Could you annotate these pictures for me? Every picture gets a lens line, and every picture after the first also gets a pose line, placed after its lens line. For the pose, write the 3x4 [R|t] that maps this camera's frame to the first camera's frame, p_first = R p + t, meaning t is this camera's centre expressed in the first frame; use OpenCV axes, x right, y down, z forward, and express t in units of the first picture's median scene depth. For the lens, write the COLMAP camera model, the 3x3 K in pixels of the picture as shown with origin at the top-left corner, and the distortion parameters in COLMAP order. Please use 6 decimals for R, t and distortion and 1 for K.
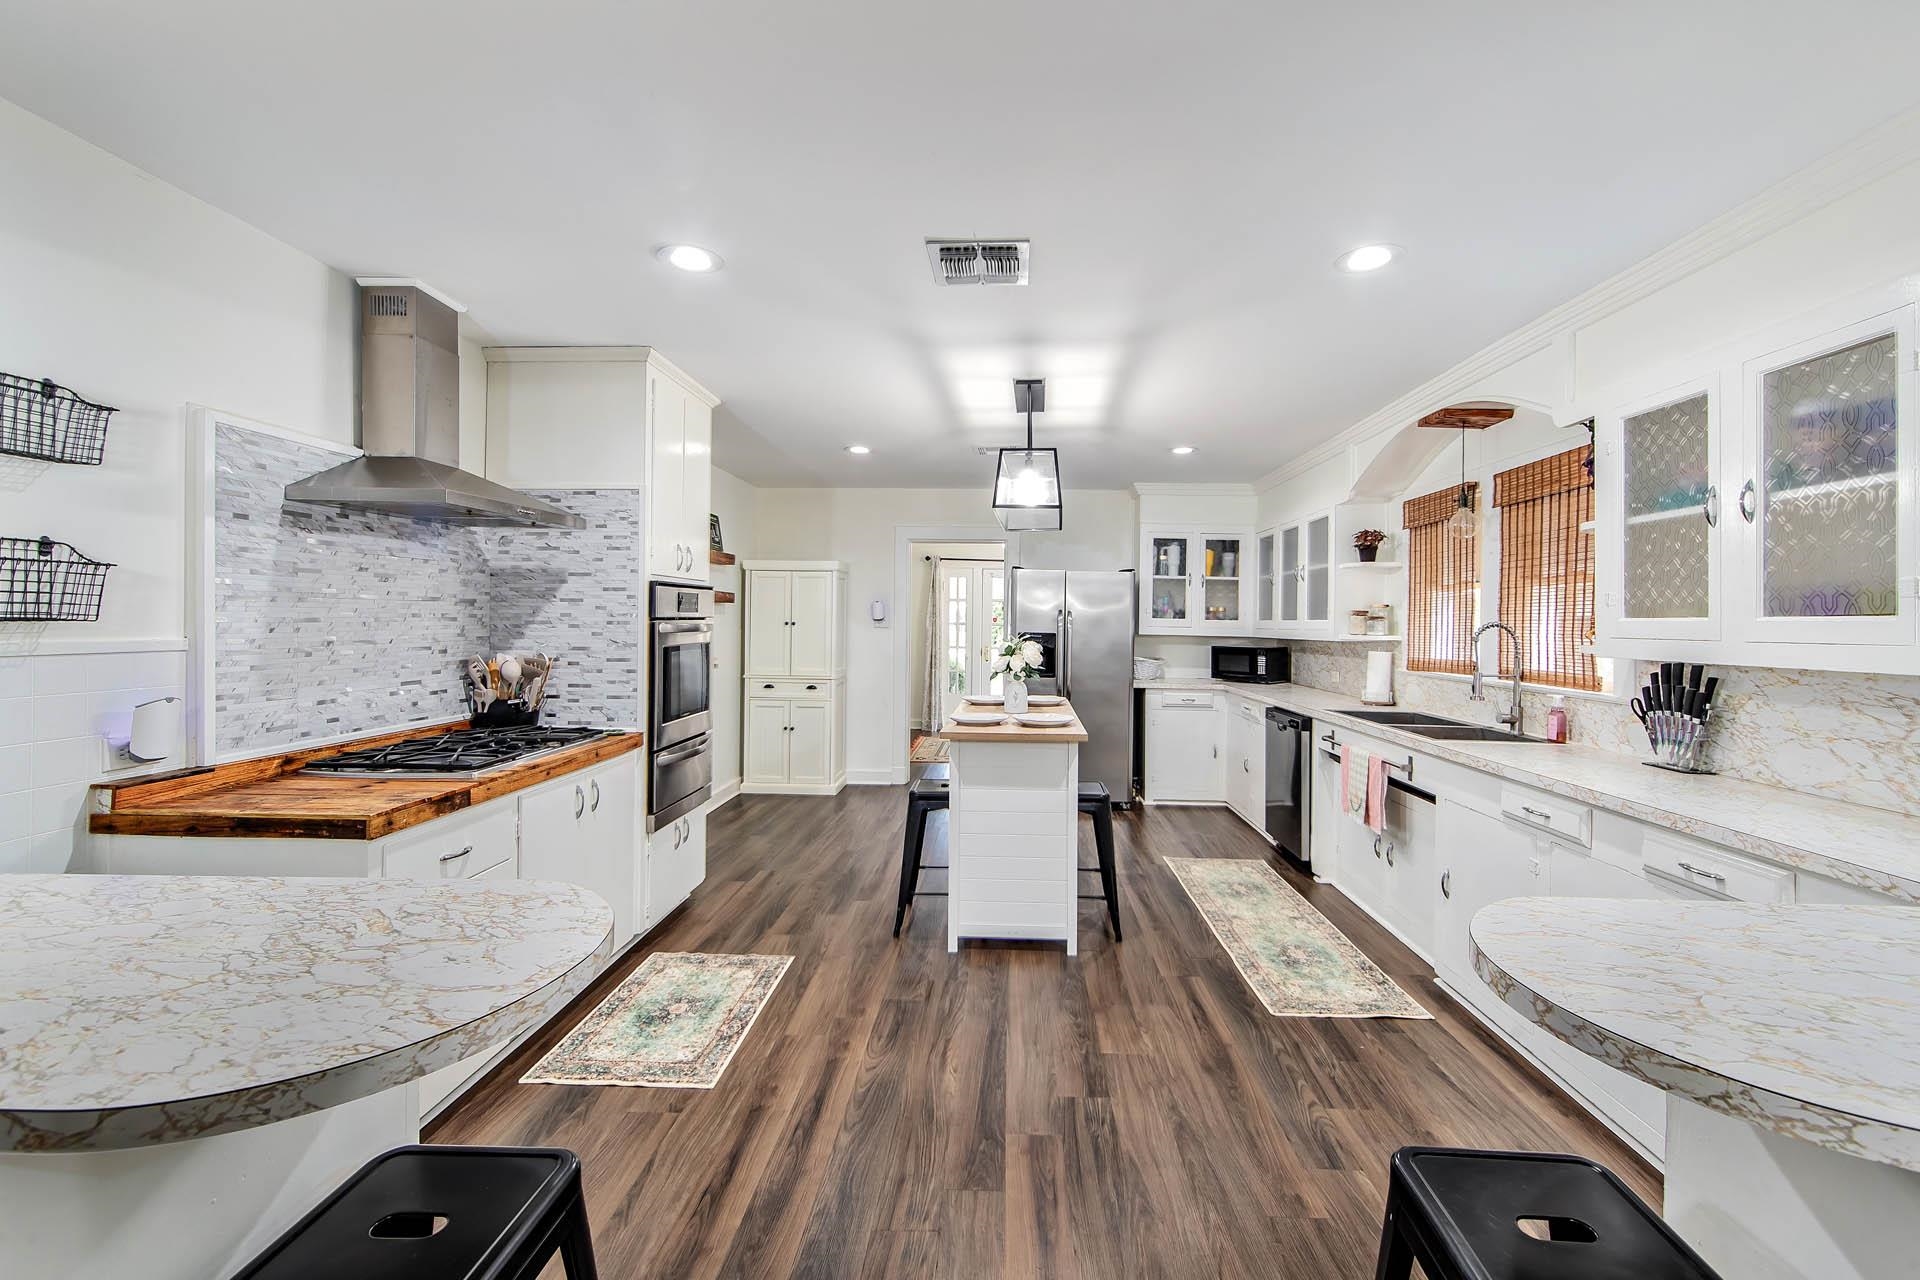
lens RADIAL K [[762.4, 0, 967.5], [0, 762.4, 617.4], [0, 0, 1]] dist [-0.002832, 0.000497]
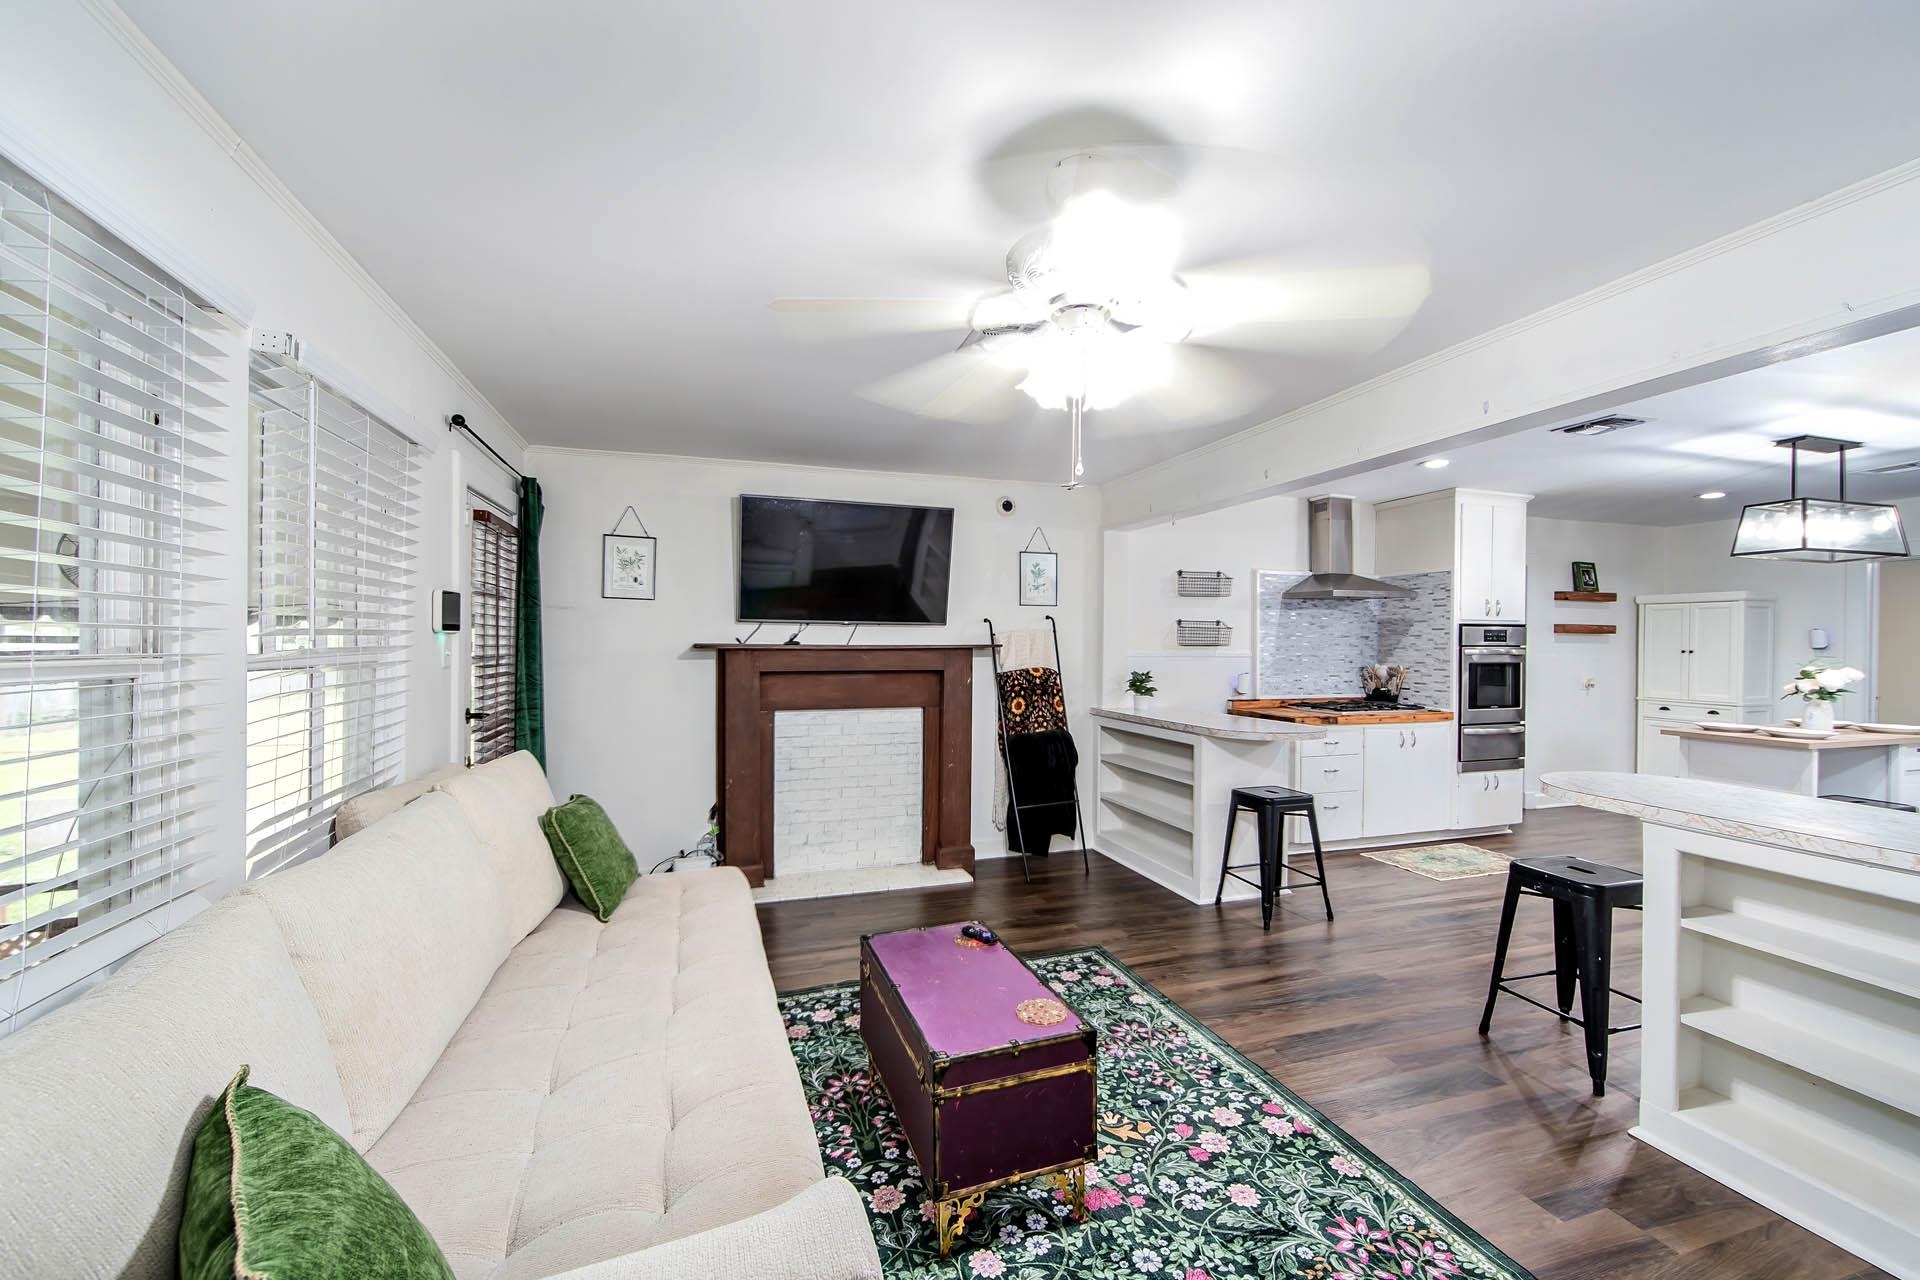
lens RADIAL K [[623.0, 0, 999.5], [0, 623.0, 642.1], [0, 0, 1]] dist [-0.000378, 0.000047]
pose [[0.330394, -0.005099, -0.943829, 0.569819], [-0.002145, 0.999979, -0.006153, 0.003665], [0.943840, 0.004057, 0.330377, -0.435971]]
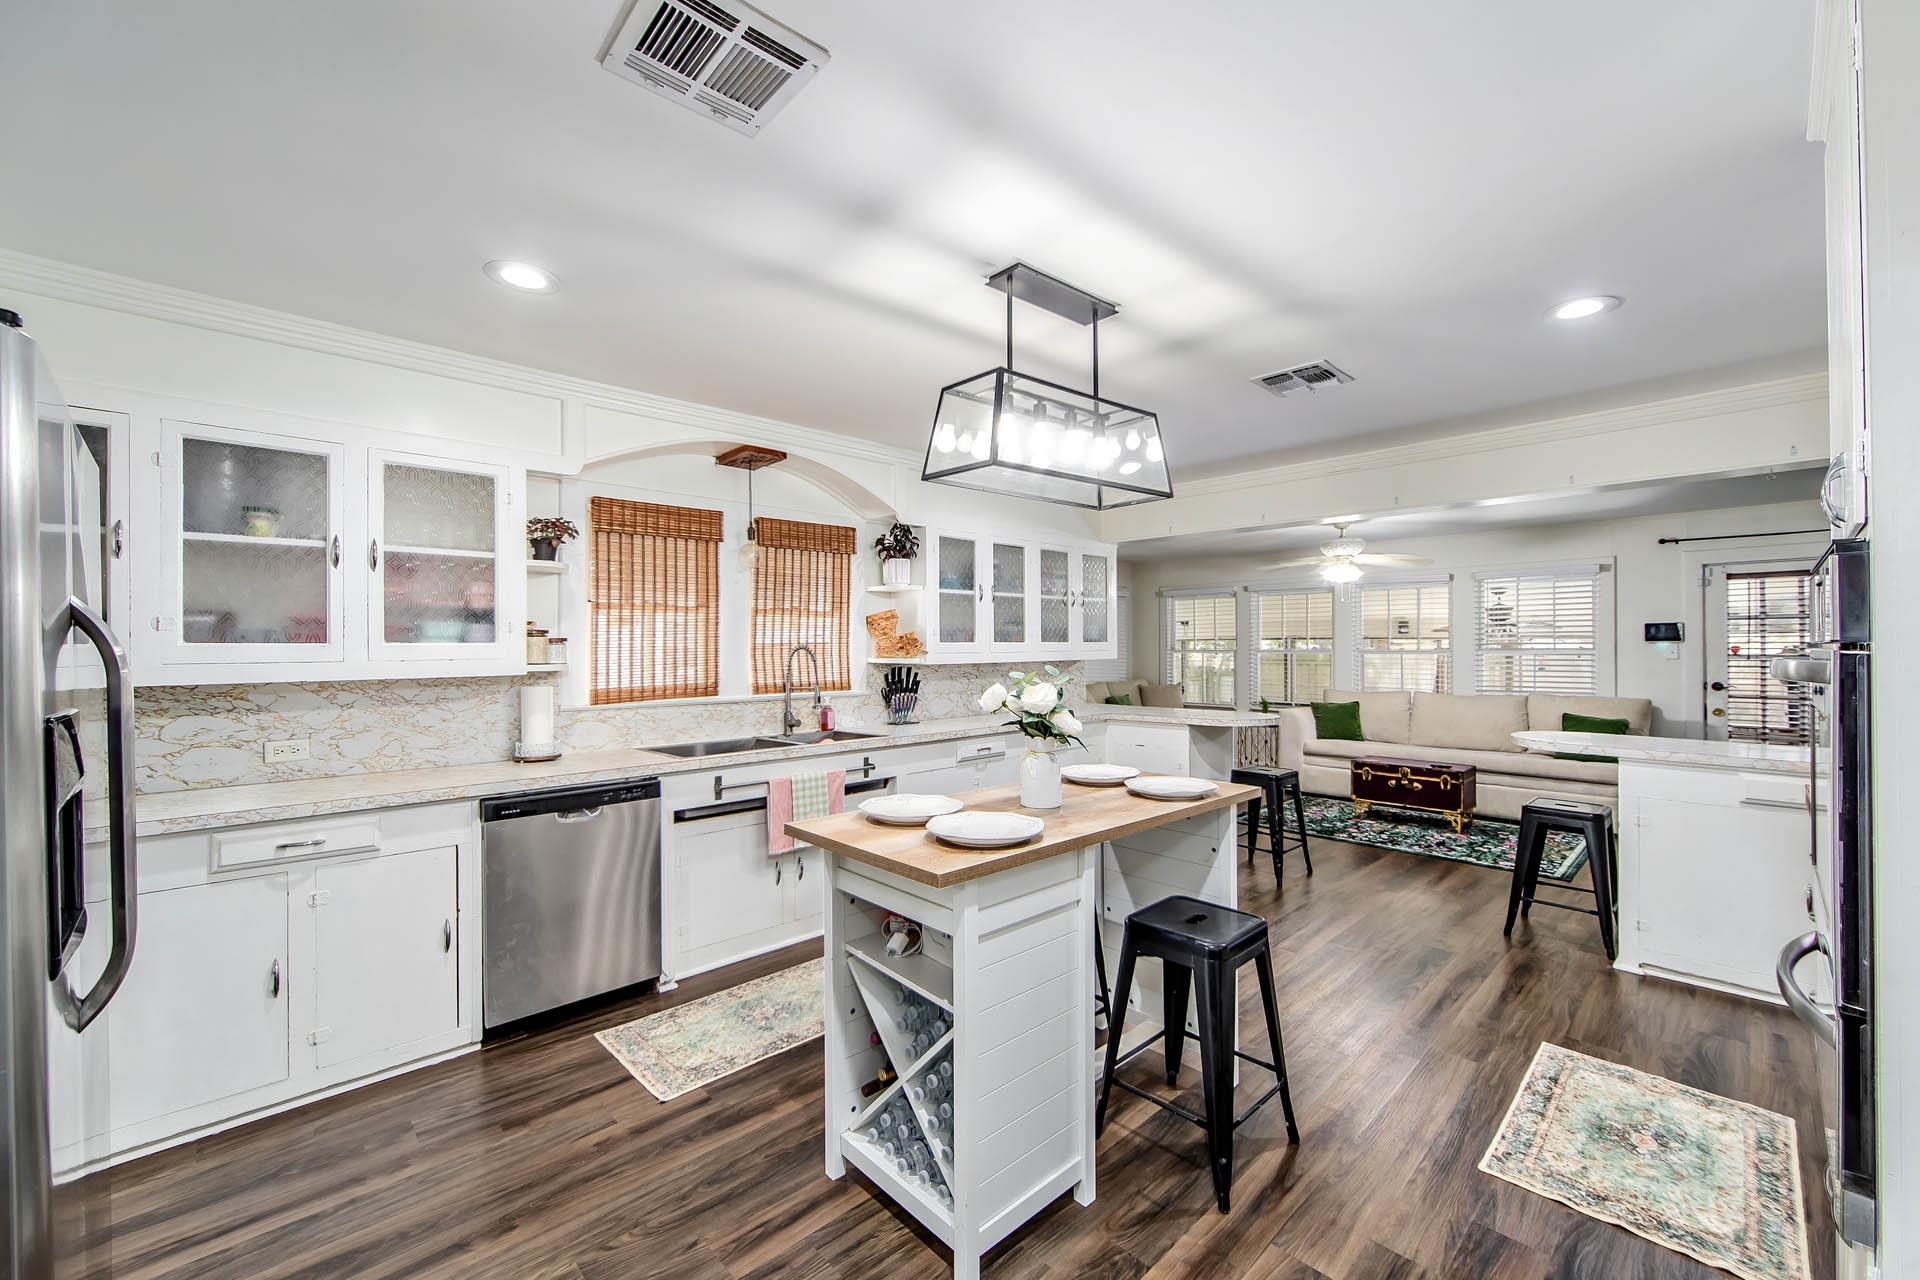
lens RADIAL K [[775.1, 0, 960.0], [0, 775.1, 640.0], [0, 0, 1]] dist [-0.000373, 0.000096]
pose [[-0.729859, 0.009767, 0.683528, -0.290851], [0.001786, 0.999922, -0.012380, 0.011776], [-0.683596, -0.007815, -0.729819, 1.442775]]
